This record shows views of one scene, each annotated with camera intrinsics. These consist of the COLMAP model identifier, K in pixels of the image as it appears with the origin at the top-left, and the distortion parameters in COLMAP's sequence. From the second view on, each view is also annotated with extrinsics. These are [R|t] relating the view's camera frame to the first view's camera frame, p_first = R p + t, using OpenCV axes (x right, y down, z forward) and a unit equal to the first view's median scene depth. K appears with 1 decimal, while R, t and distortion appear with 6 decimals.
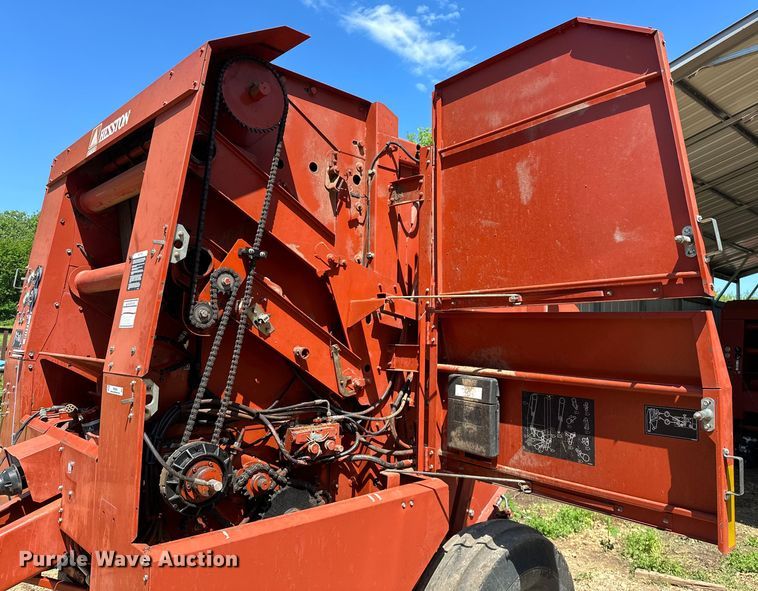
lens RADIAL K [[597.0, 0, 379.0], [0, 597.0, 295.5], [0, 0, 1]] dist [0.136526, -0.219880]
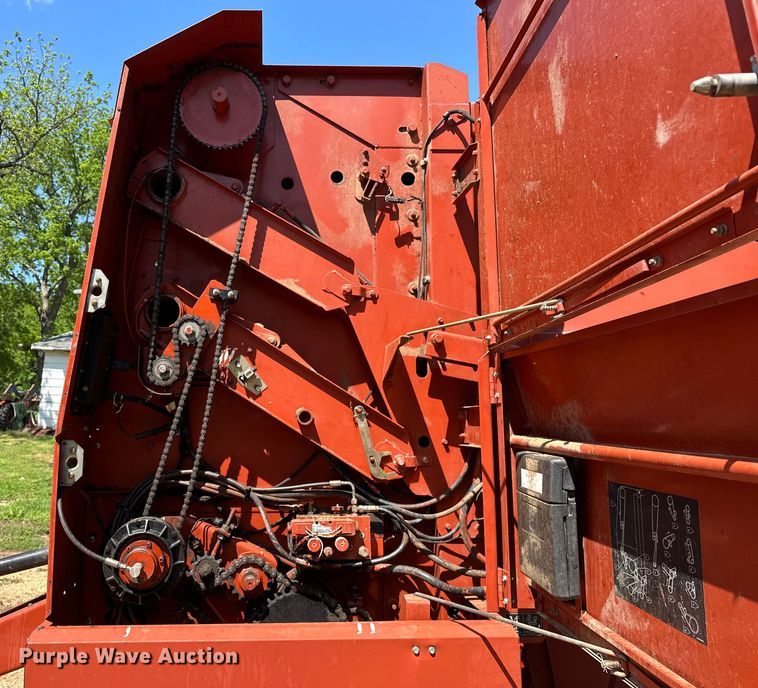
lens RADIAL K [[658.0, 0, 377.6], [0, 658.0, 370.8], [0, 0, 1]] dist [0.086086, -0.164886]
pose [[0.723162, -0.073120, -0.686797, 0.499032], [0.046303, 0.997276, -0.057420, 0.085697], [0.689124, 0.009723, 0.724578, 0.435198]]
